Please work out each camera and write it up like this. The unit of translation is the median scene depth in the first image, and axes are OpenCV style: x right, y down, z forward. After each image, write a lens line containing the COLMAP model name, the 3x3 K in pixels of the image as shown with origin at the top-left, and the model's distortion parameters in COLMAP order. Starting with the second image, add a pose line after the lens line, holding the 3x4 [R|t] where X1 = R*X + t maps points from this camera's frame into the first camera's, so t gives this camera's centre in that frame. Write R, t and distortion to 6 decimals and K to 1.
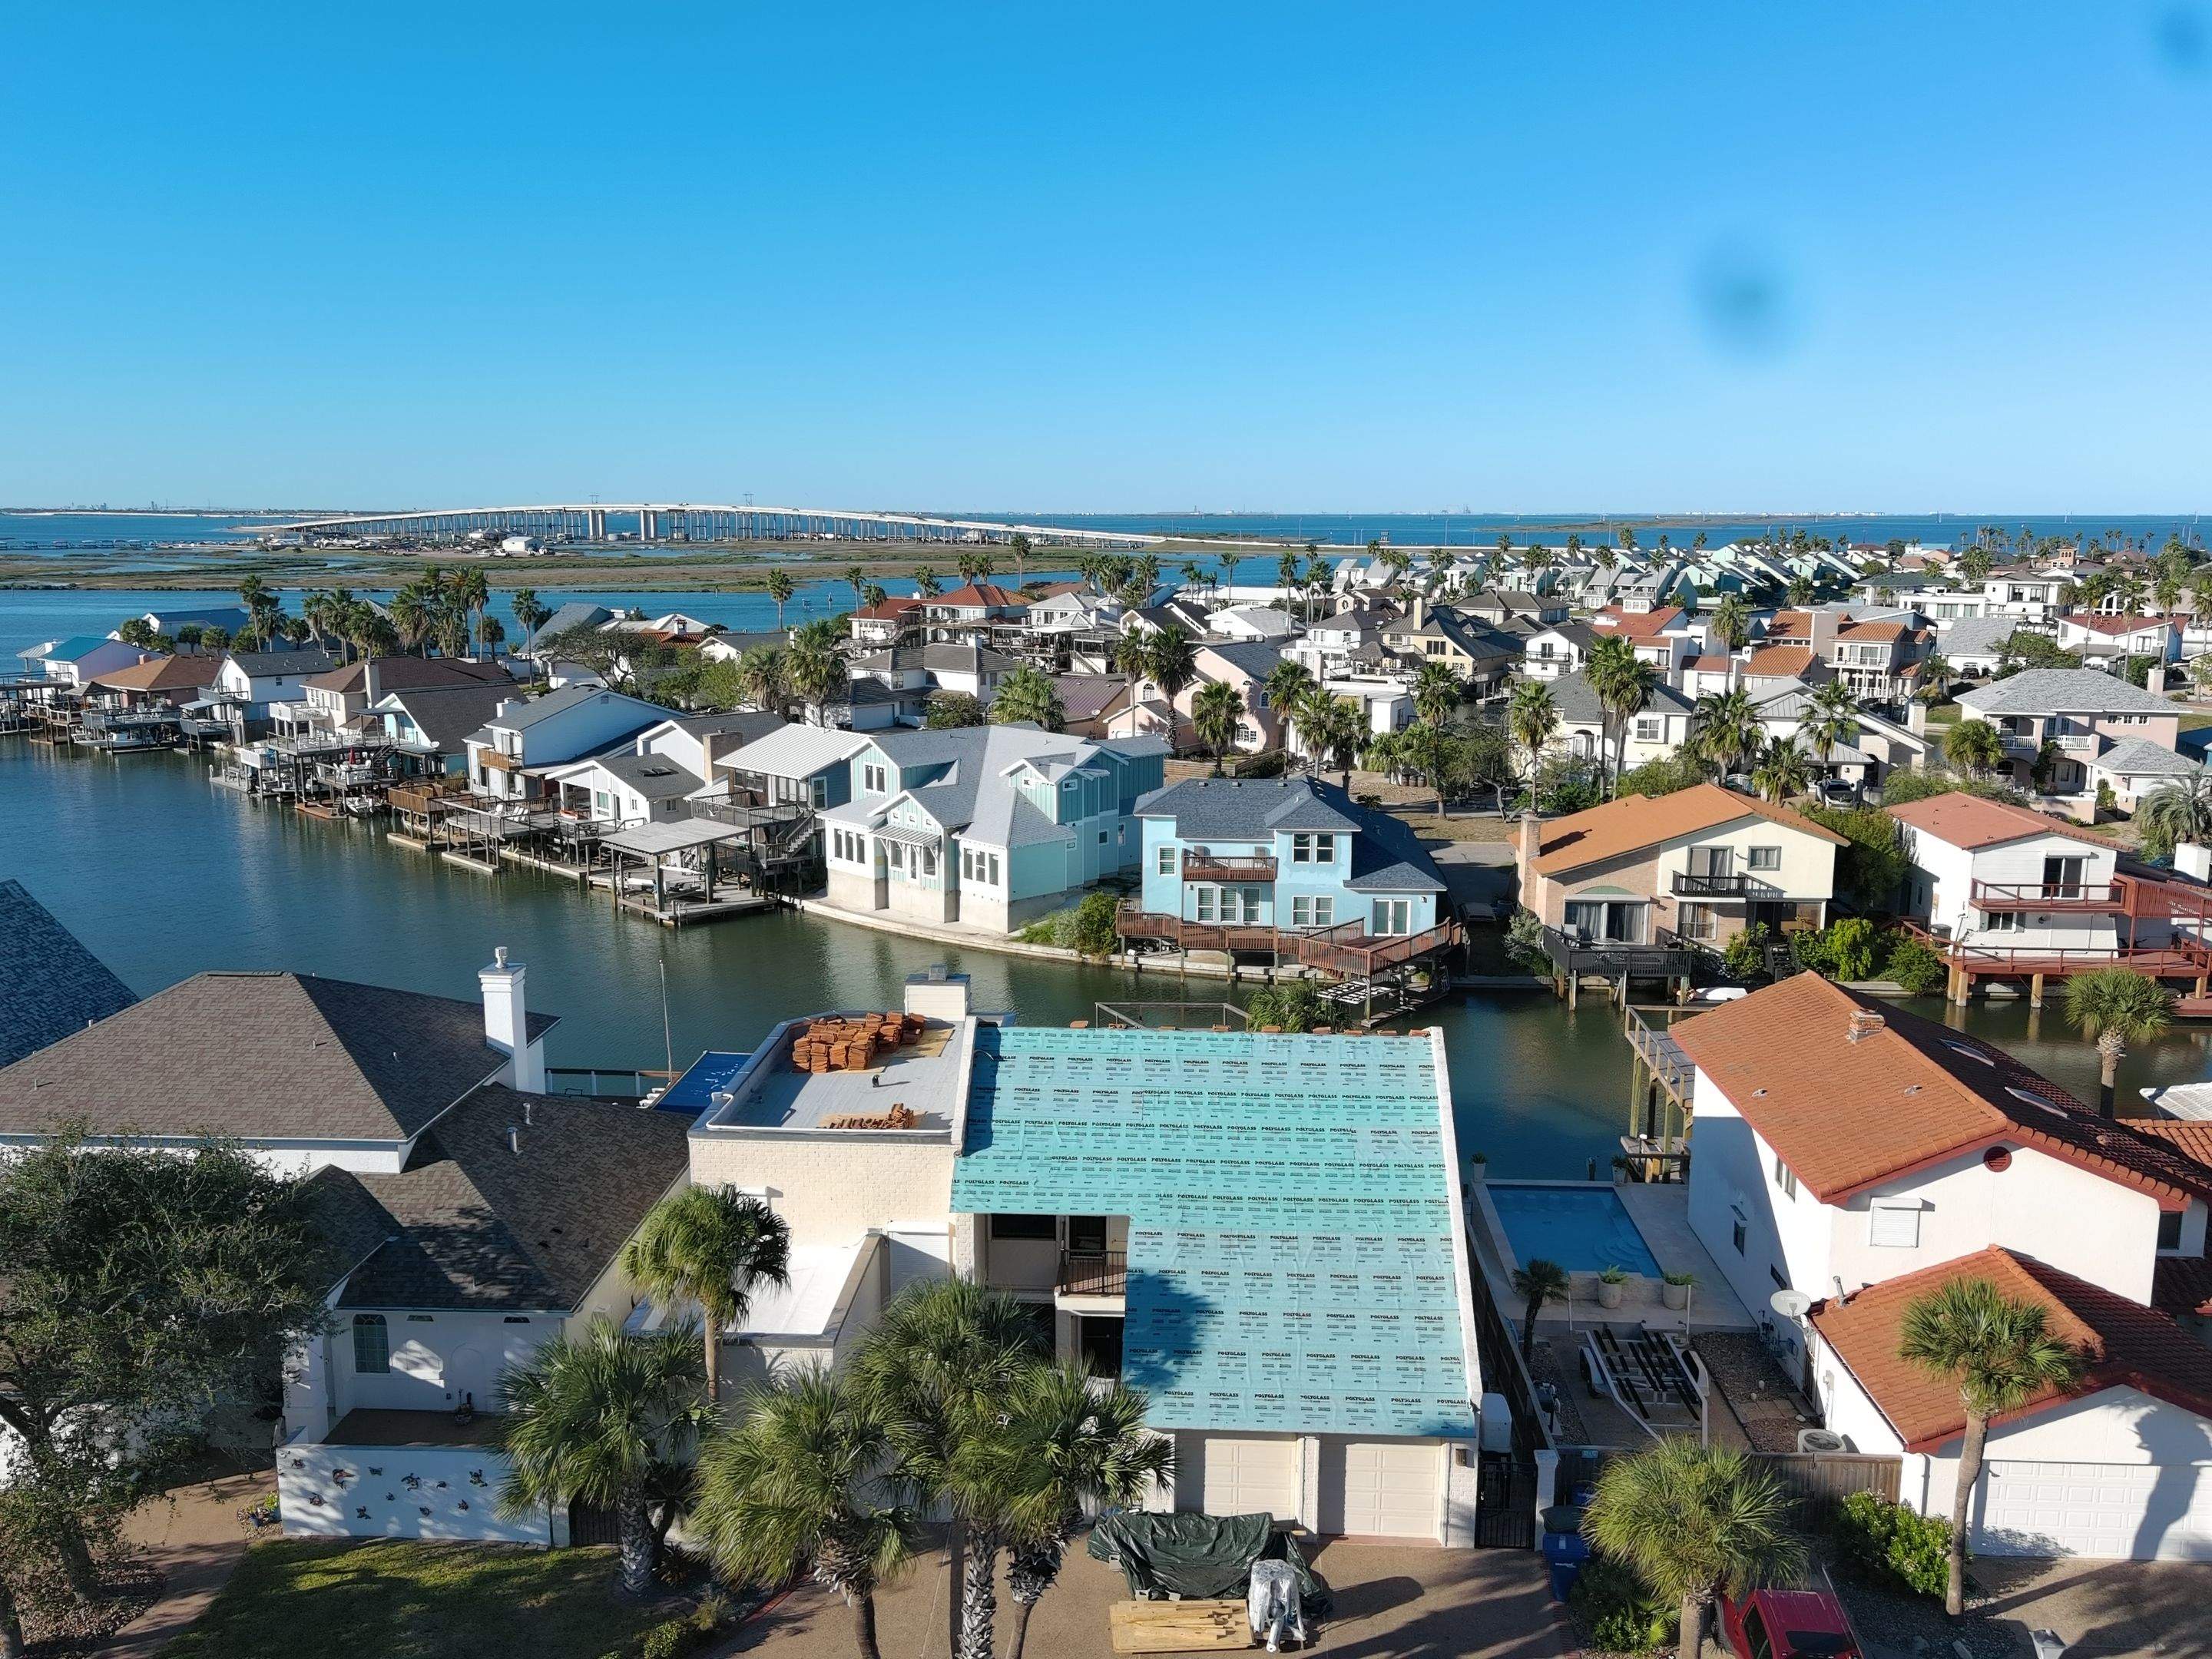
lens RADIAL K [[1818.9, 0, 1103.9], [0, 1818.9, 828.5], [0, 0, 1]] dist [0.025277, -0.008362]
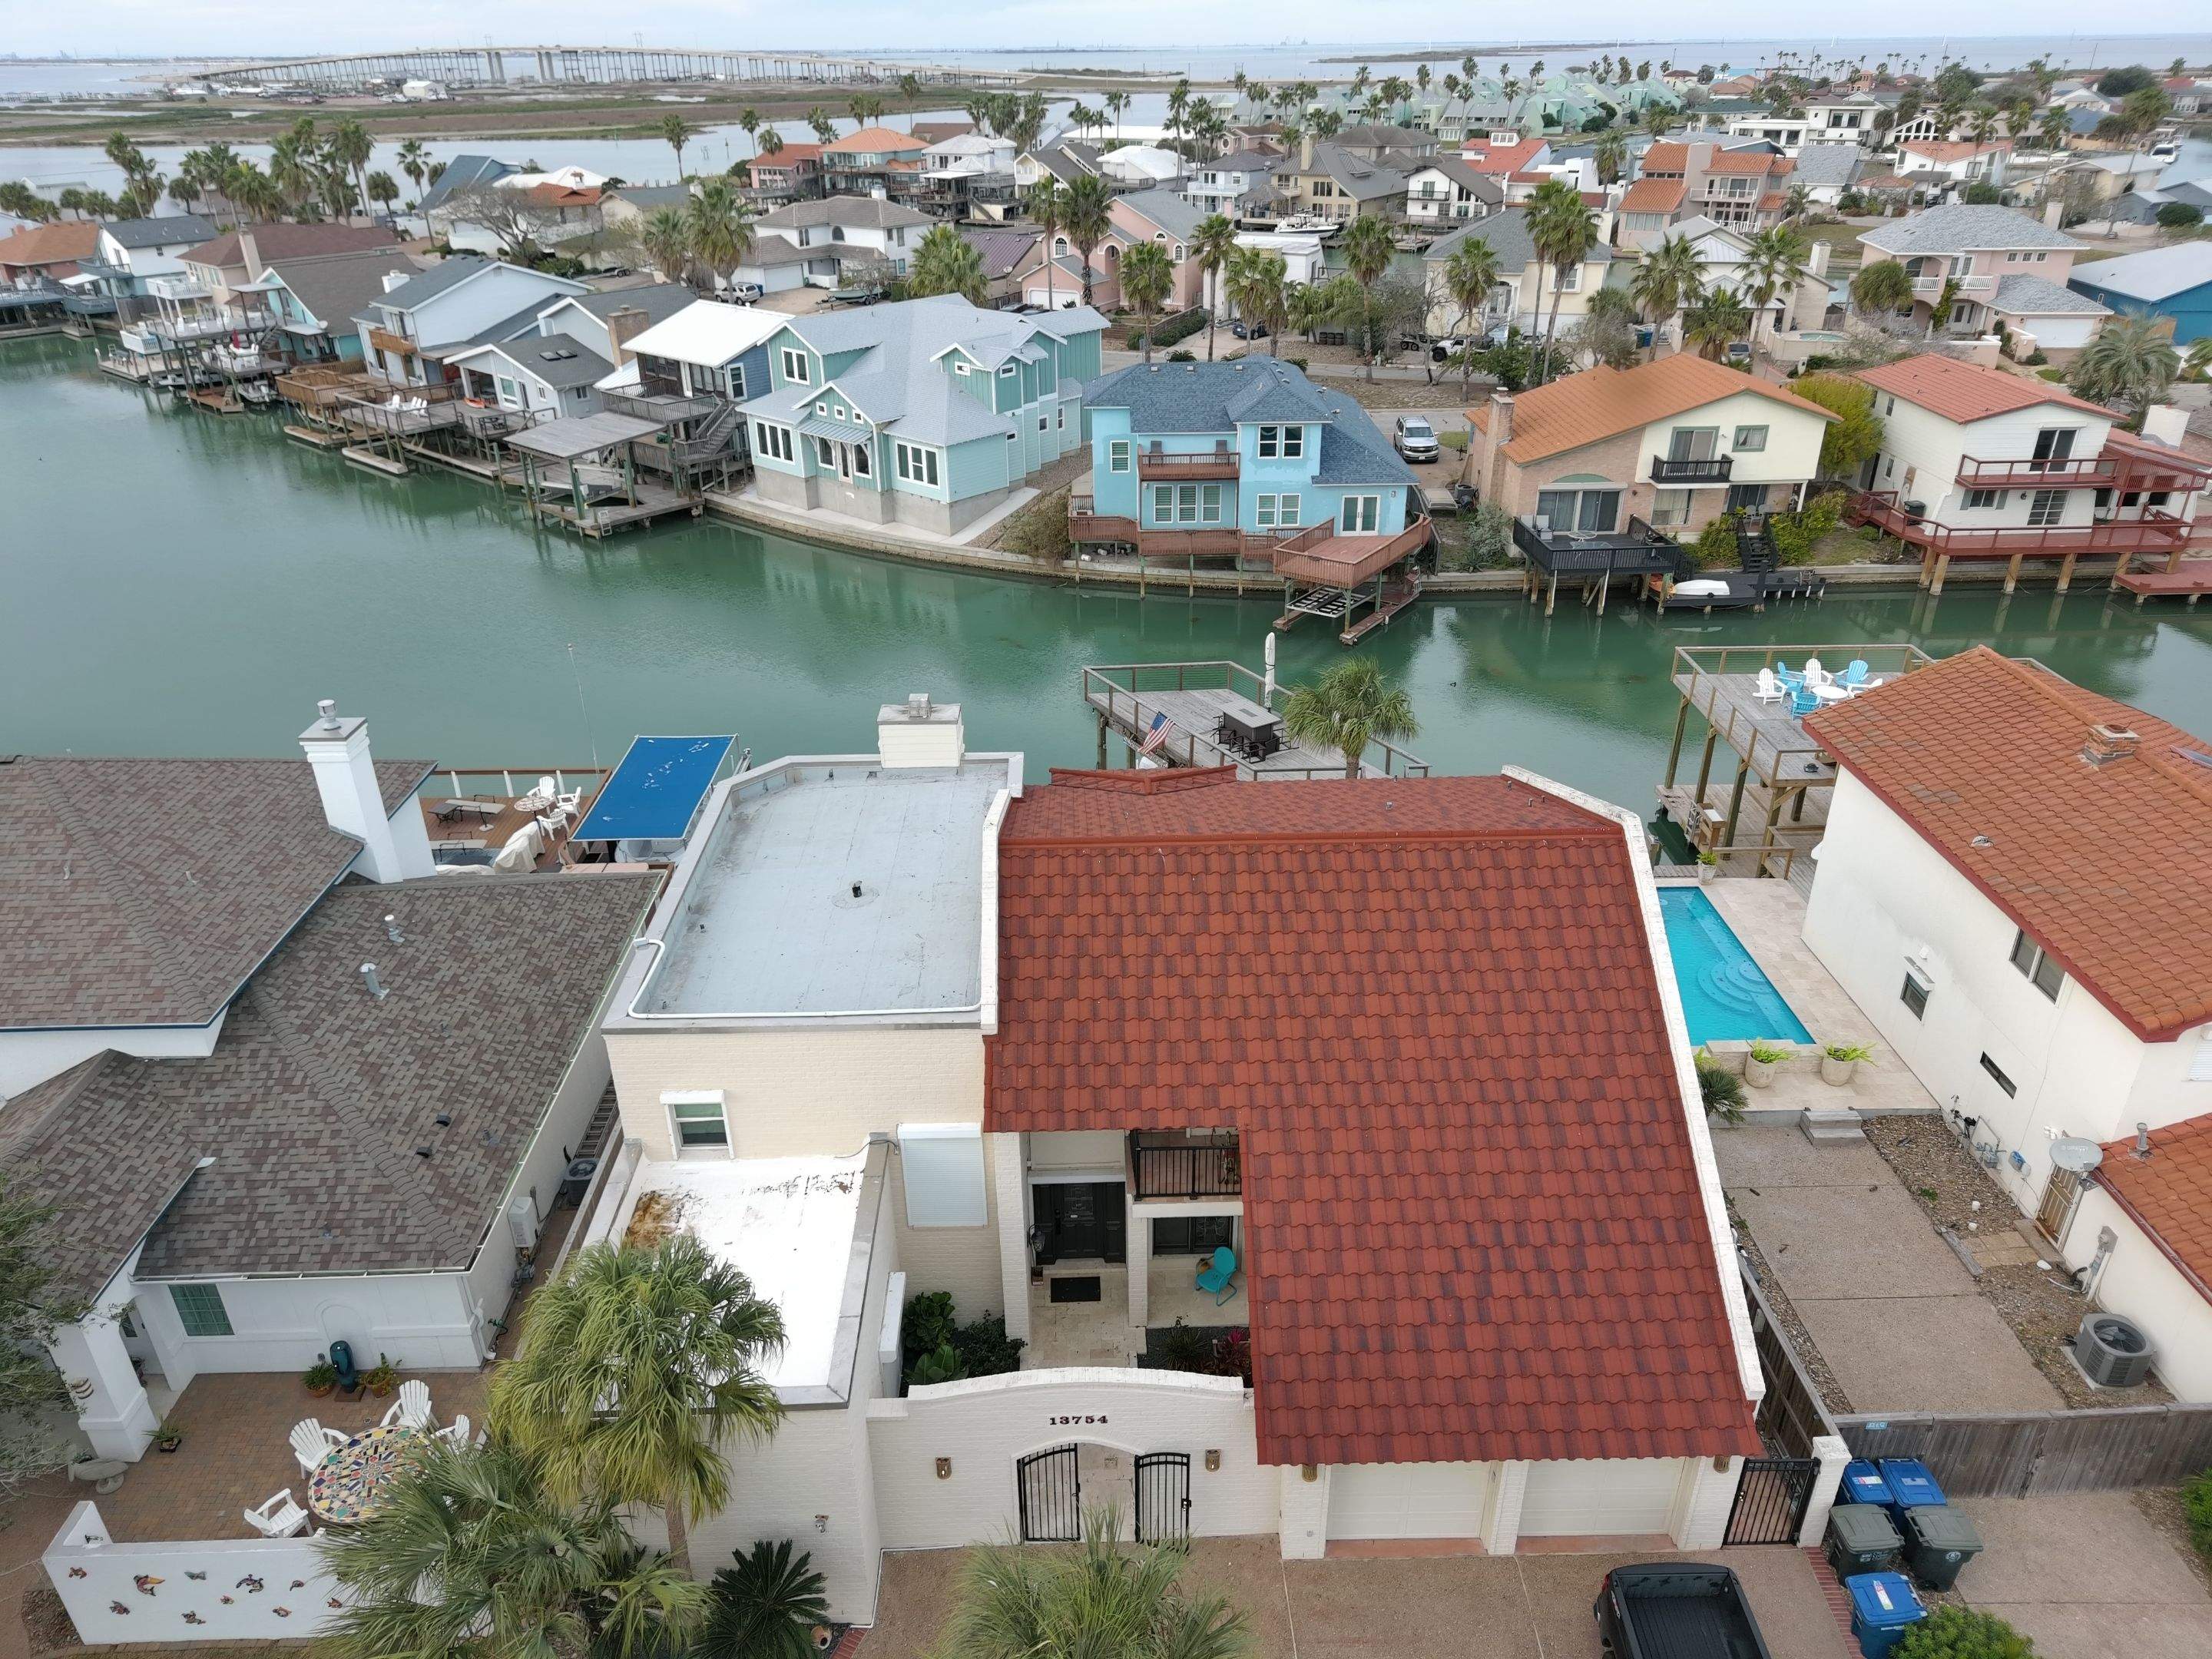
lens RADIAL K [[1495.0, 0, 1106.0], [0, 1495.0, 829.5], [0, 0, 1]] dist [0.028094, -0.024949]
pose [[0.996868, -0.047014, 0.063591, -0.028150], [0.025567, 0.952517, 0.303411, -0.031163], [-0.074836, -0.300835, 0.950735, 0.190800]]
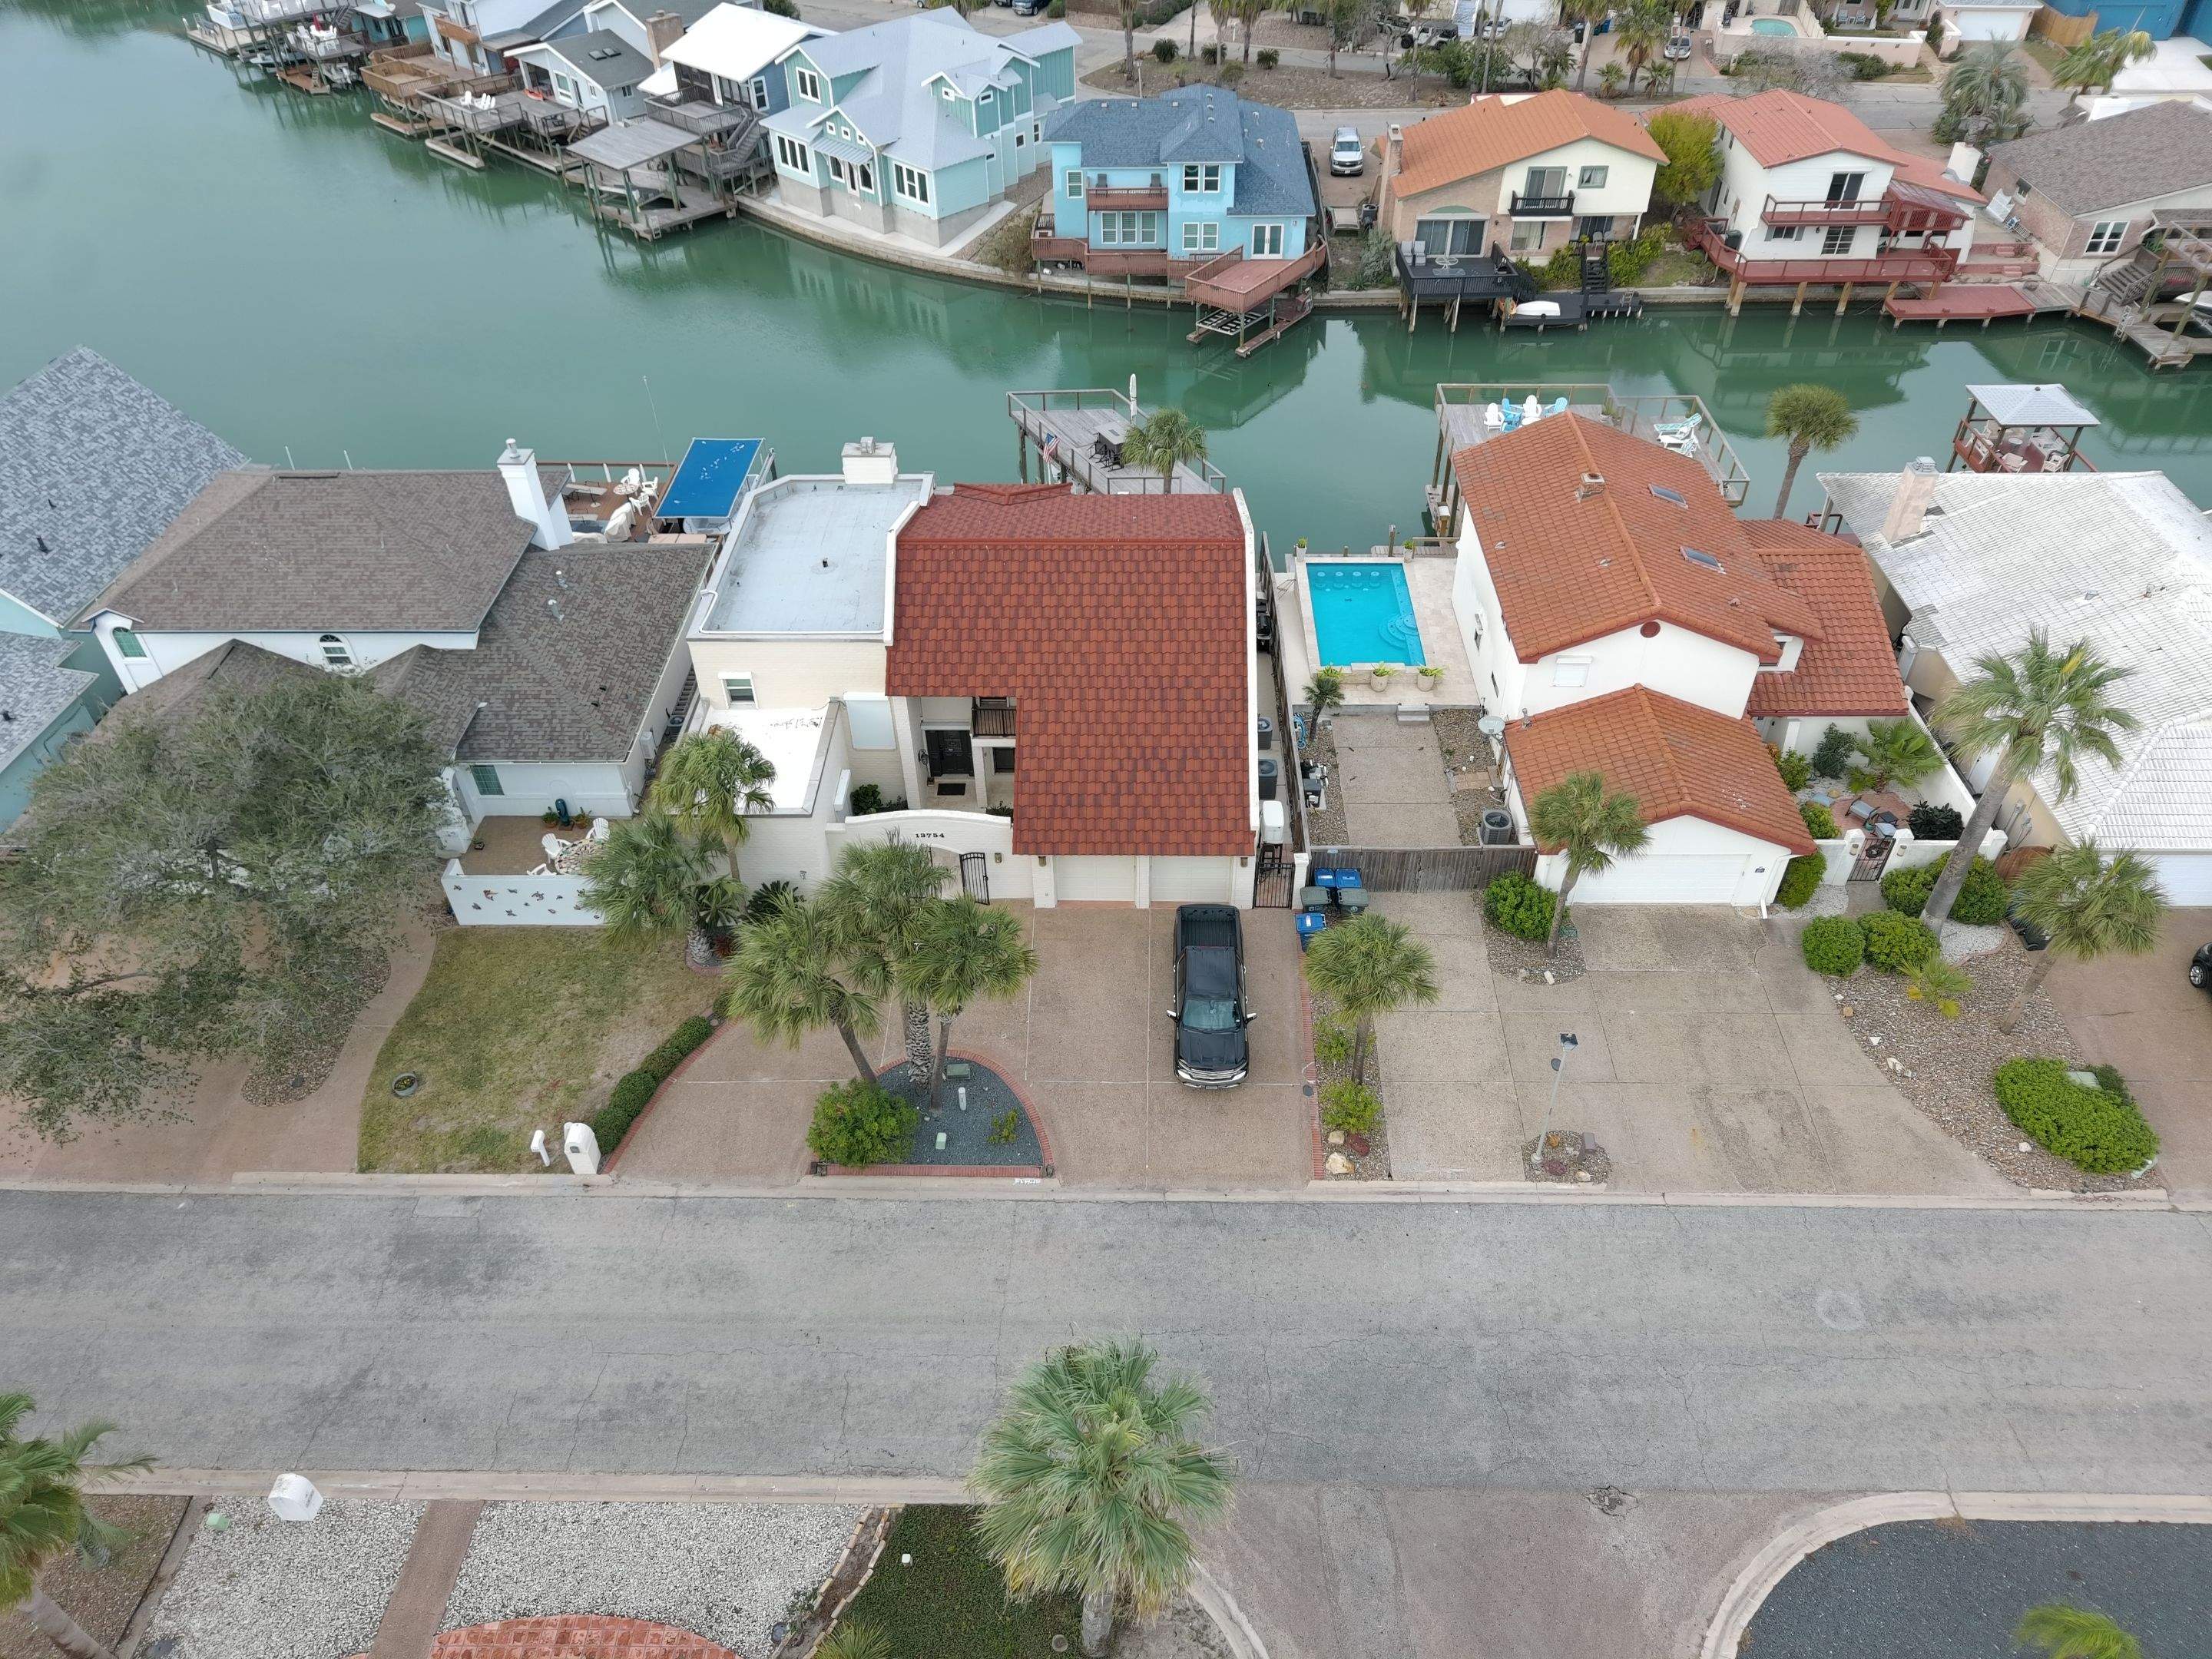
lens RADIAL K [[1495.0, 0, 1106.0], [0, 1495.0, 829.5], [0, 0, 1]] dist [0.028094, -0.024949]
pose [[0.999274, -0.035169, 0.014649, 0.024070], [0.022413, 0.853615, 0.520421, -0.115145], [-0.030807, -0.519715, 0.853784, -0.008453]]
